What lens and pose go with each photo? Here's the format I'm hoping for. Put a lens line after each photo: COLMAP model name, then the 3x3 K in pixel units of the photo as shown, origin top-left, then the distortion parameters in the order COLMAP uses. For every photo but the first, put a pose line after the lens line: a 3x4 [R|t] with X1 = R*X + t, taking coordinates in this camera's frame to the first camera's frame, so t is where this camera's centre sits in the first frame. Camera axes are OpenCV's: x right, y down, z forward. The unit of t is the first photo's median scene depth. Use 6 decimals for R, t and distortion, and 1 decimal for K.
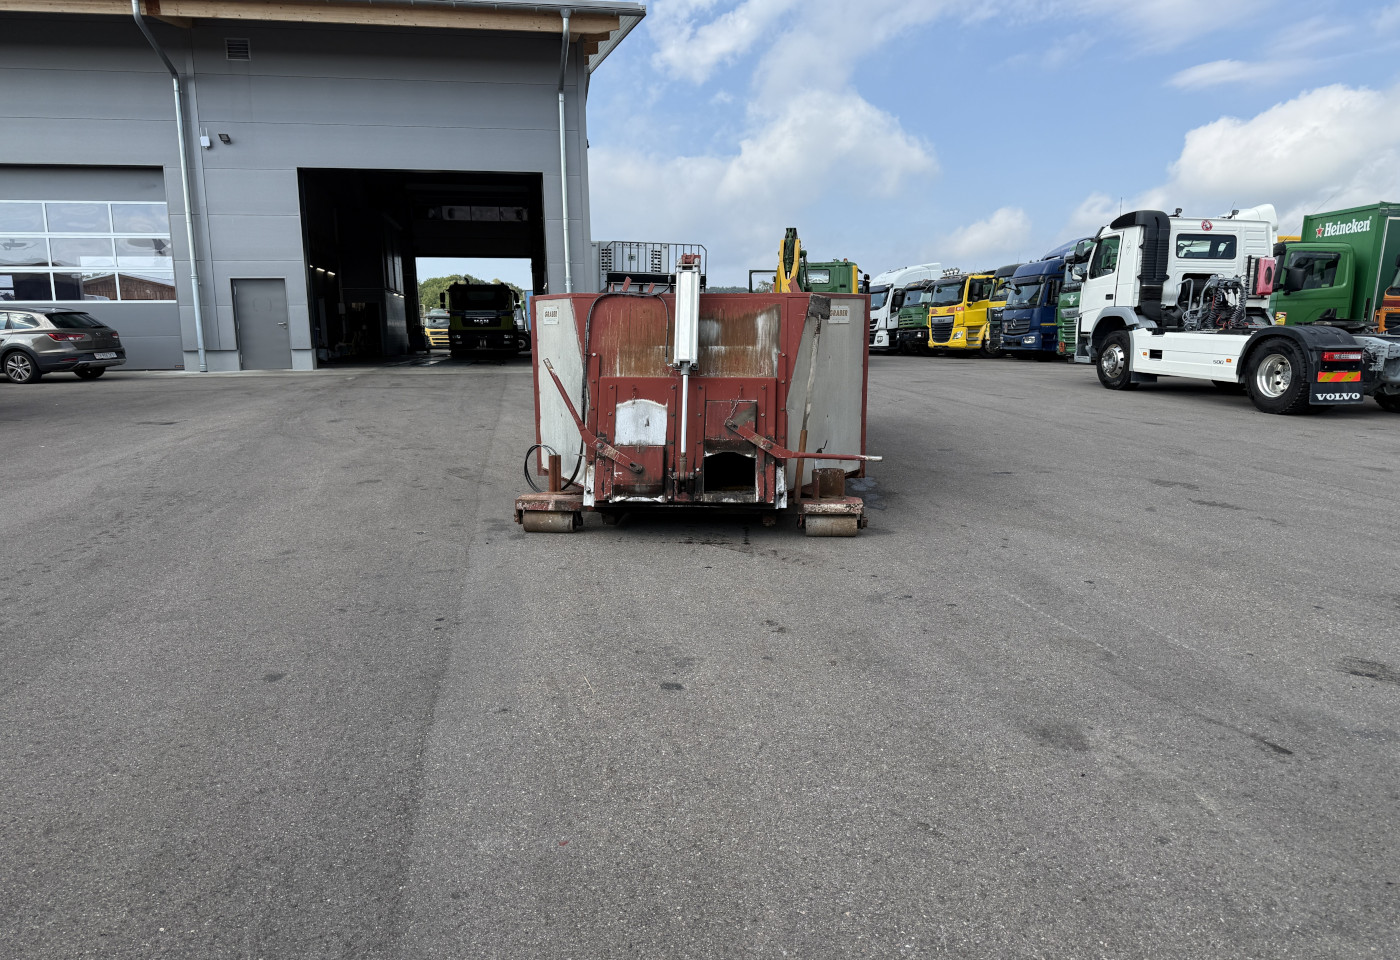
lens RADIAL K [[975.2, 0, 696.1], [0, 975.2, 510.4], [0, 0, 1]] dist [0.025496, -0.037767]
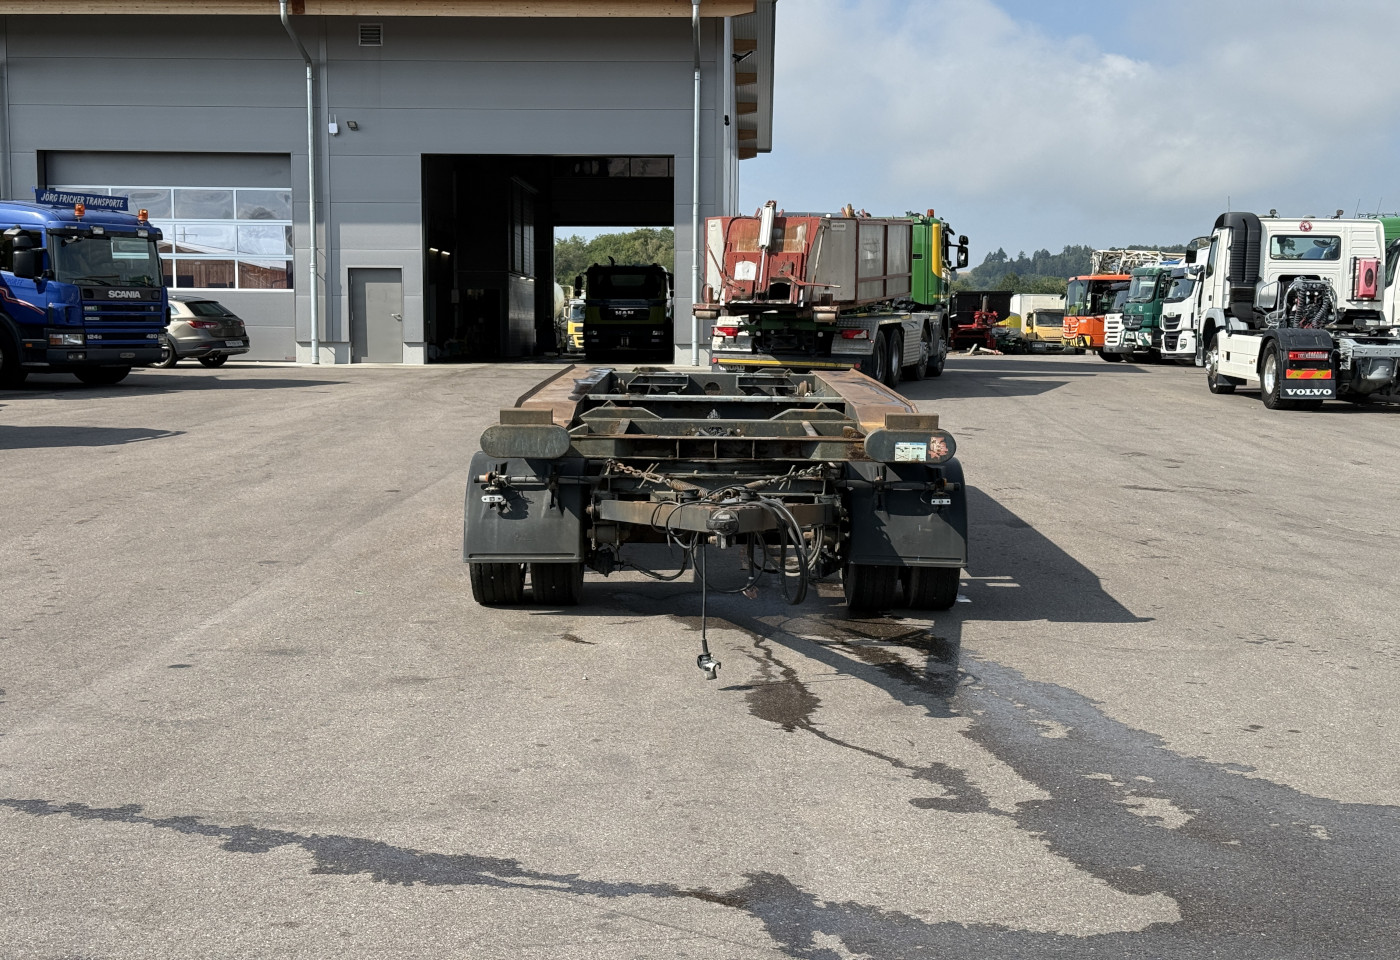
lens RADIAL K [[1886.1, 0, 694.0], [0, 1886.1, 522.4], [0, 0, 1]] dist [0.082758, -0.054635]
pose [[0.977105, 0.034791, -0.209895, 0.293937], [-0.051442, 0.995901, -0.074399, 0.153393], [0.206447, 0.083493, 0.974889, -0.832511]]
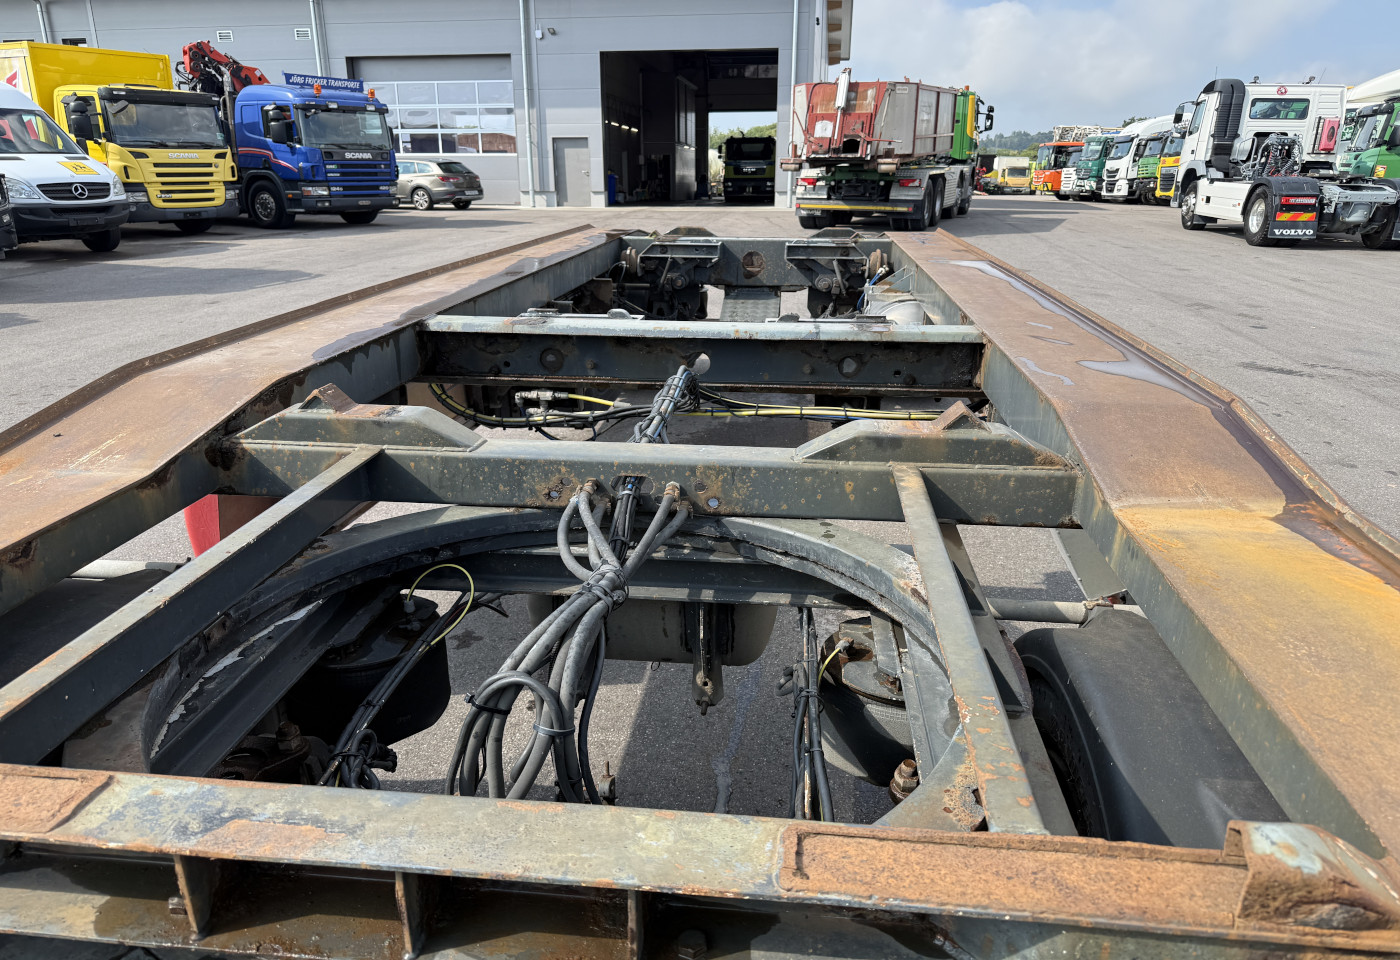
lens RADIAL K [[975.2, 0, 696.1], [0, 975.2, 510.4], [0, 0, 1]] dist [0.025496, -0.037767]
pose [[0.949985, 0.106705, -0.293499, 0.214839], [-0.063460, 0.986166, 0.153130, 0.070492], [0.305779, -0.126846, 0.943615, -0.370813]]
